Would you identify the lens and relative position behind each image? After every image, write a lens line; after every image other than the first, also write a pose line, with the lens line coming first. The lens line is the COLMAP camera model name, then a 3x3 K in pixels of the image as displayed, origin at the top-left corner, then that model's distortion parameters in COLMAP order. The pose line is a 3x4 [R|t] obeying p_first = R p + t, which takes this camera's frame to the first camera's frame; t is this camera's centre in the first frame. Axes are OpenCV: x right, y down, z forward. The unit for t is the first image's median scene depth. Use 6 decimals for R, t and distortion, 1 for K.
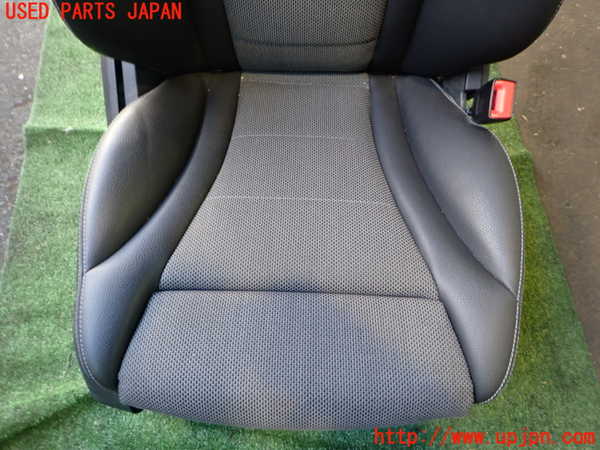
lens RADIAL K [[435.6, 0, 308.5], [0, 435.6, 224.1], [0, 0, 1]] dist [0.034477, -0.000654]
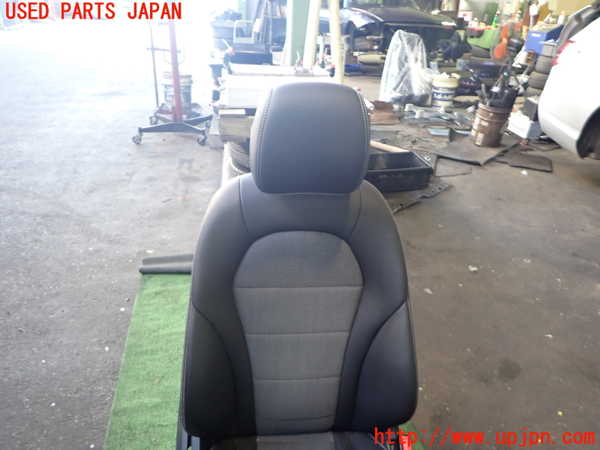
lens RADIAL K [[437.9, 0, 300.0], [0, 437.9, 225.0], [0, 0, 1]] dist [-0.003025, -0.000681]
pose [[0.993129, -0.007188, 0.116804, -0.184358], [0.083196, 0.745308, -0.661509, 0.174143], [-0.082300, 0.666681, 0.740785, -0.799293]]
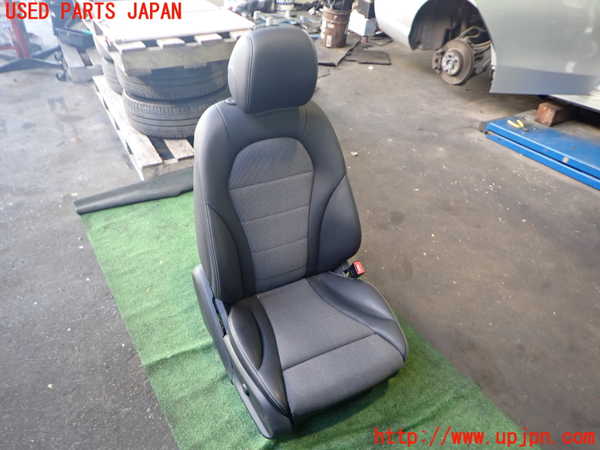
lens RADIAL K [[437.9, 0, 300.0], [0, 437.9, 225.0], [0, 0, 1]] dist [-0.003025, -0.000681]
pose [[0.882295, -0.254767, 0.395788, -0.788083], [0.422951, 0.798109, -0.429109, 0.459457], [-0.206559, 0.546000, 0.811922, -1.150121]]
